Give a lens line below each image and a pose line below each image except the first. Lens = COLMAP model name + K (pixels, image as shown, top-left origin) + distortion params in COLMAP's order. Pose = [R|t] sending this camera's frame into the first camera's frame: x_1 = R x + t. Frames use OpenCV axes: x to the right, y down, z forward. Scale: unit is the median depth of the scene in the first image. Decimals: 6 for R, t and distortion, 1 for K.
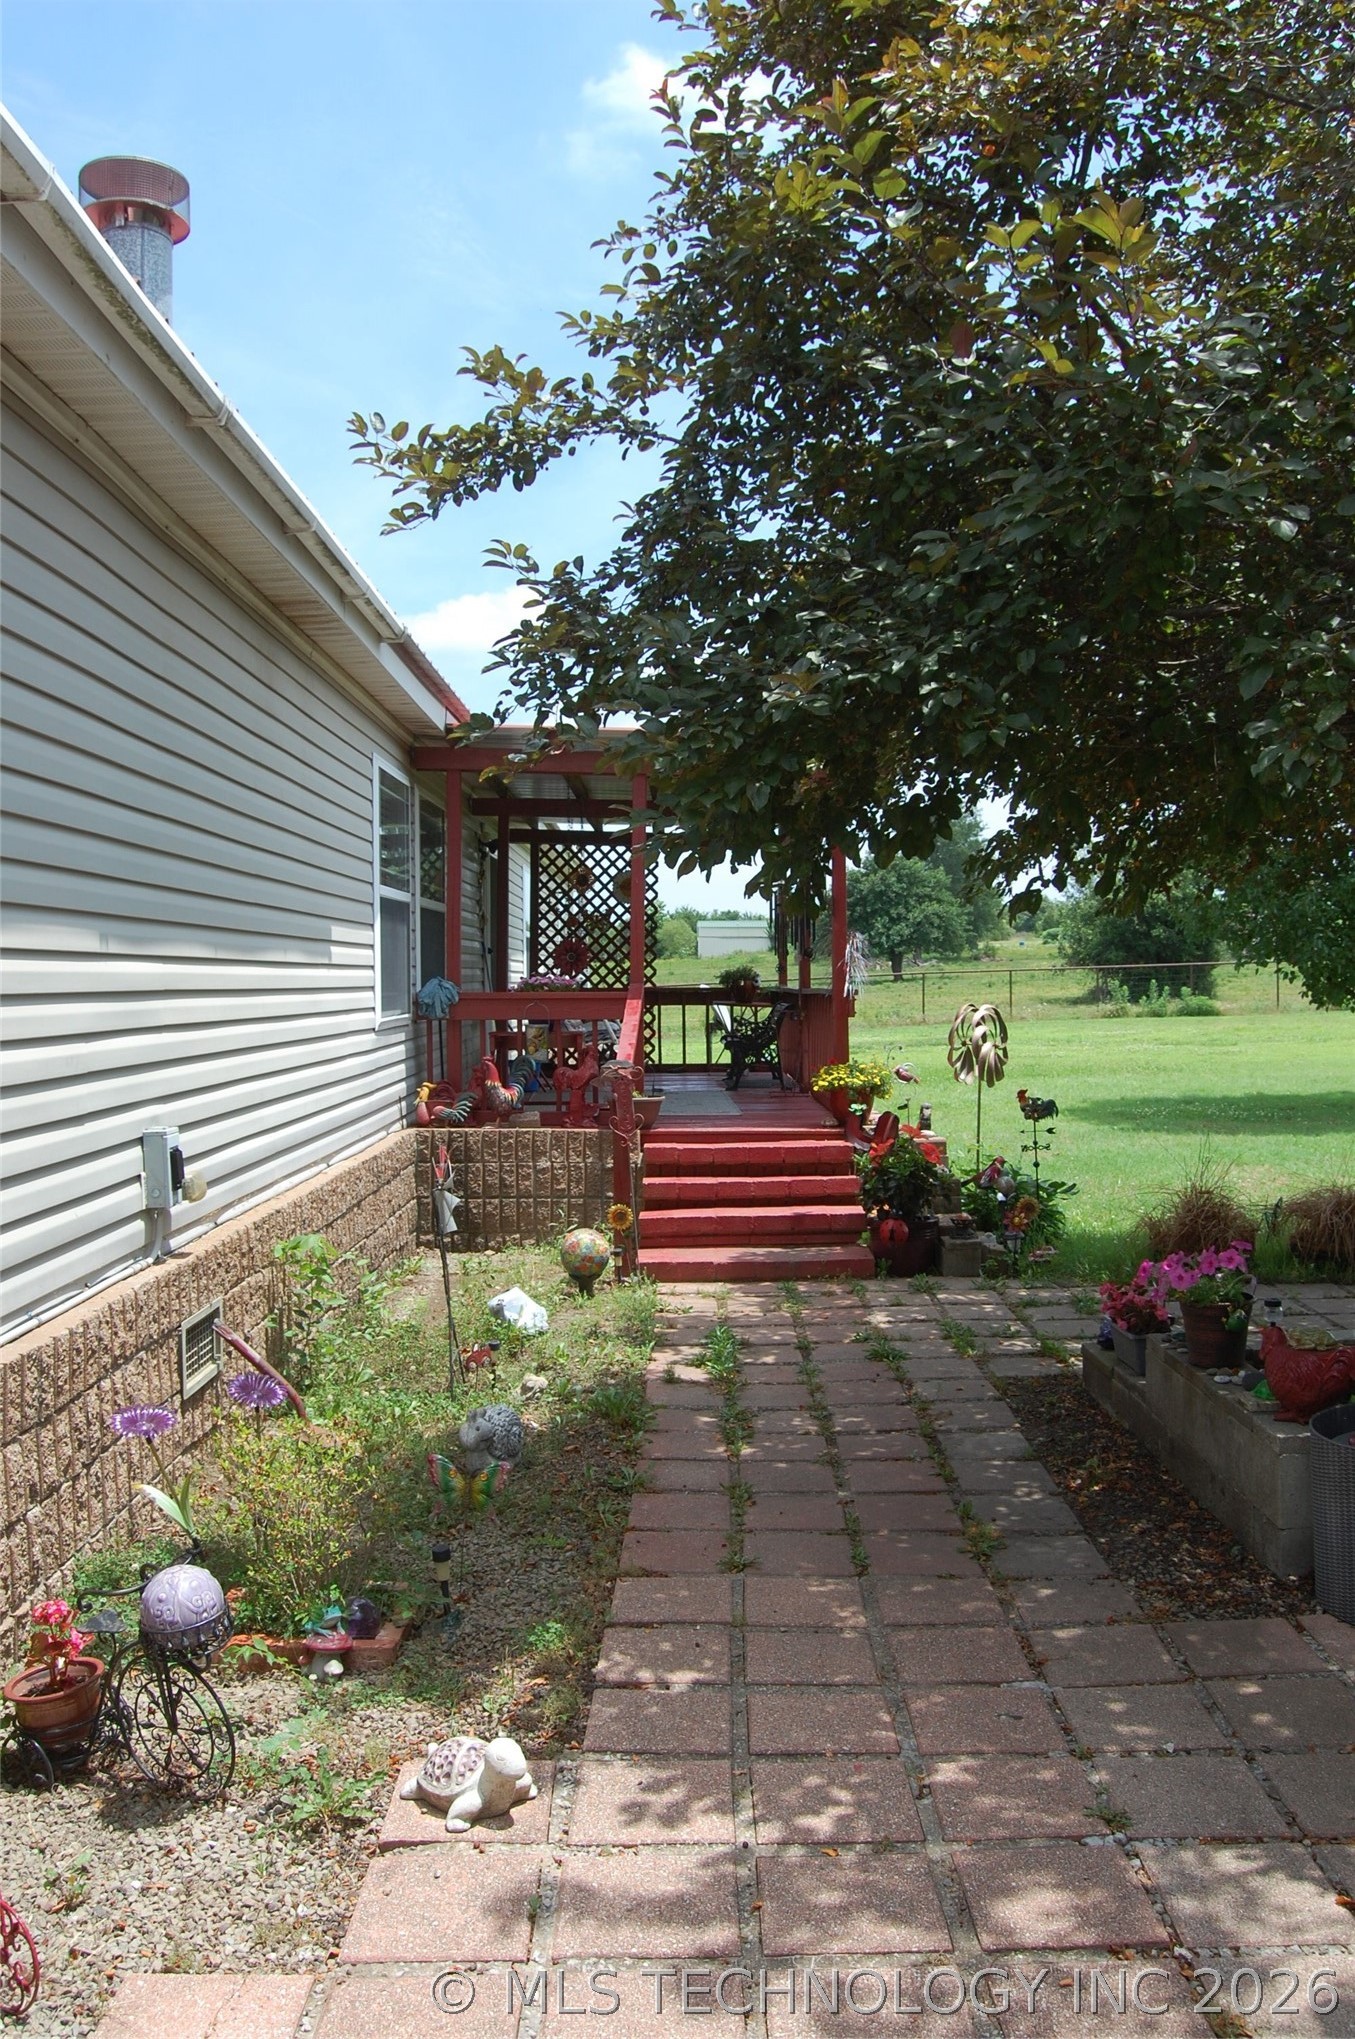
lens RADIAL K [[1578.1, 0, 677.5], [0, 1578.1, 1019.5], [0, 0, 1]] dist [-0.099552, 0.042655]
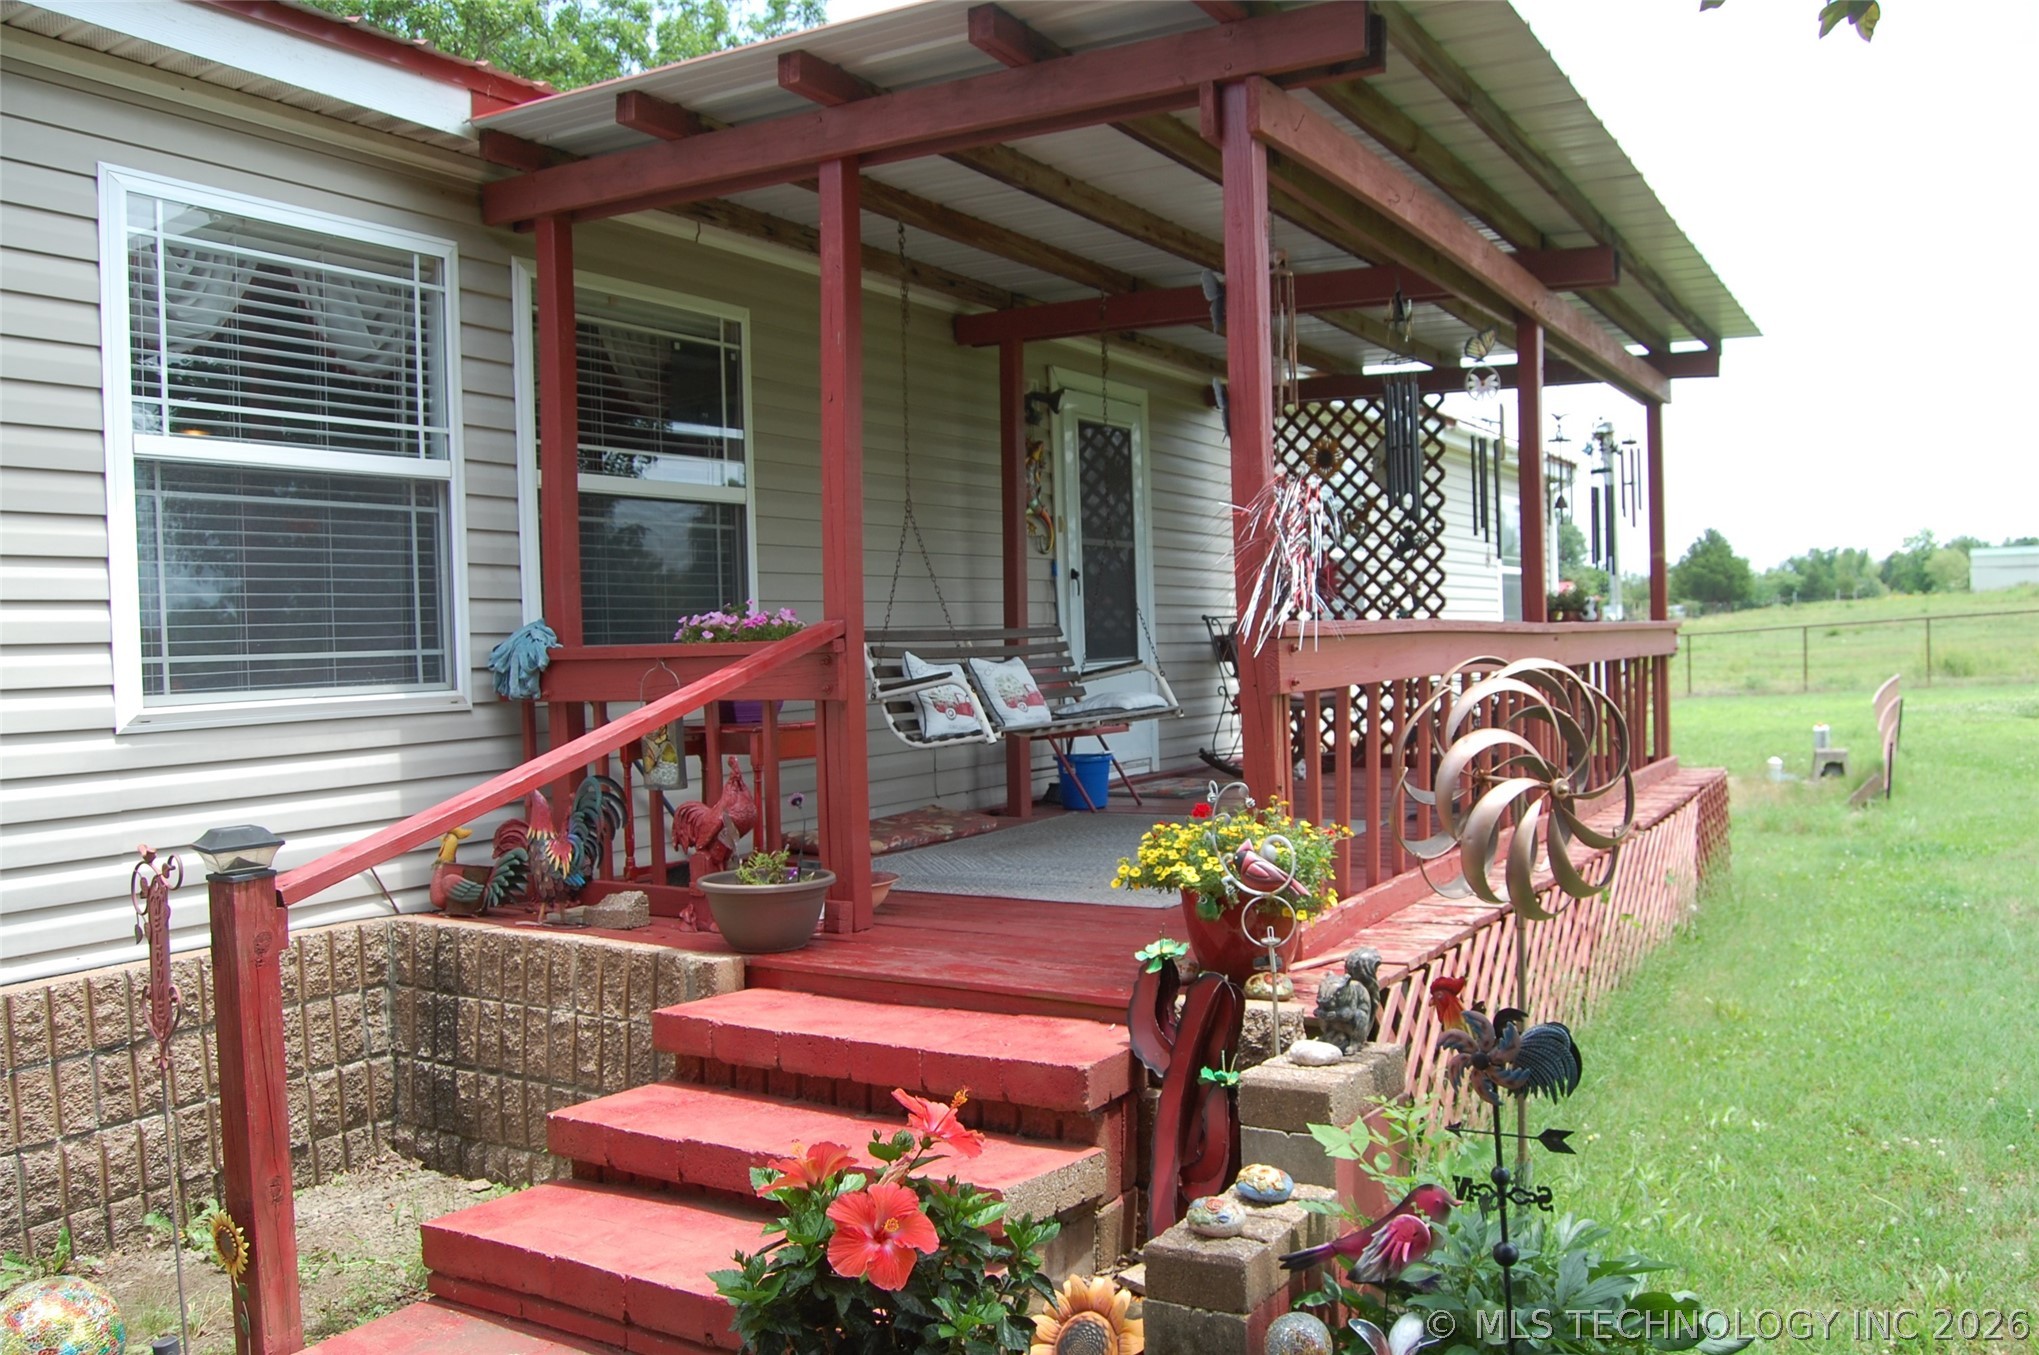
lens RADIAL K [[1578.1, 0, 1065.8], [0, 1578.1, 682.1], [0, 0, 1]] dist [-0.099552, 0.042655]
pose [[0.858564, -0.006029, -0.512670, 0.169075], [0.010449, 0.999929, 0.005739, -0.004580], [0.512599, -0.010284, 0.858566, 0.413258]]
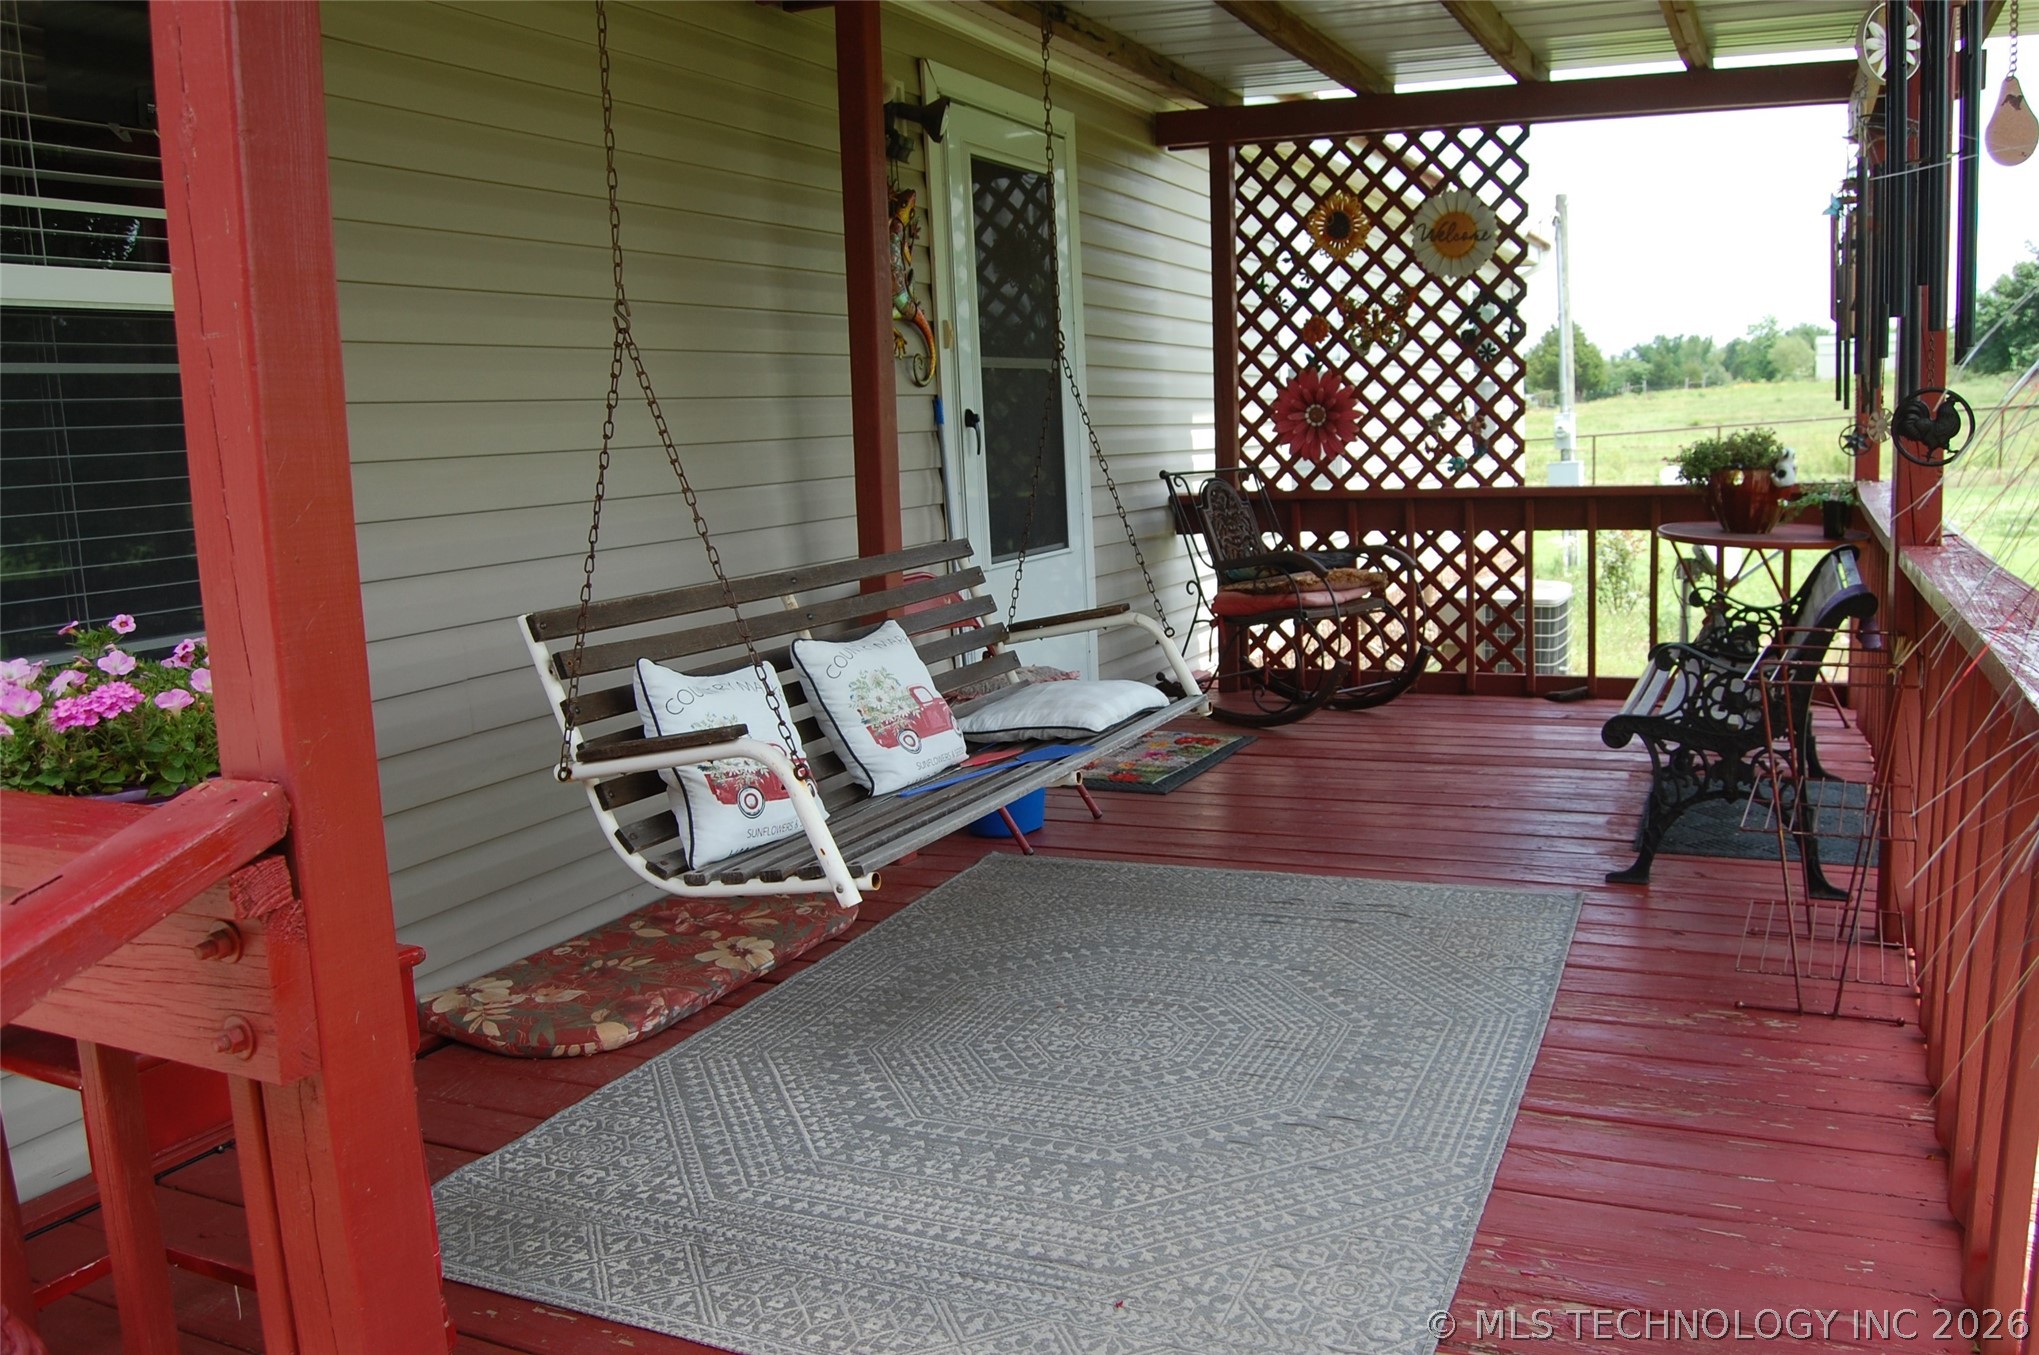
lens RADIAL K [[1578.1, 0, 1065.8], [0, 1578.1, 682.1], [0, 0, 1]] dist [-0.099552, 0.042655]
pose [[0.904401, 0.034743, -0.425266, 0.051849], [0.026649, 0.990134, 0.137565, -0.028680], [0.425850, -0.135746, 0.894553, 0.590662]]
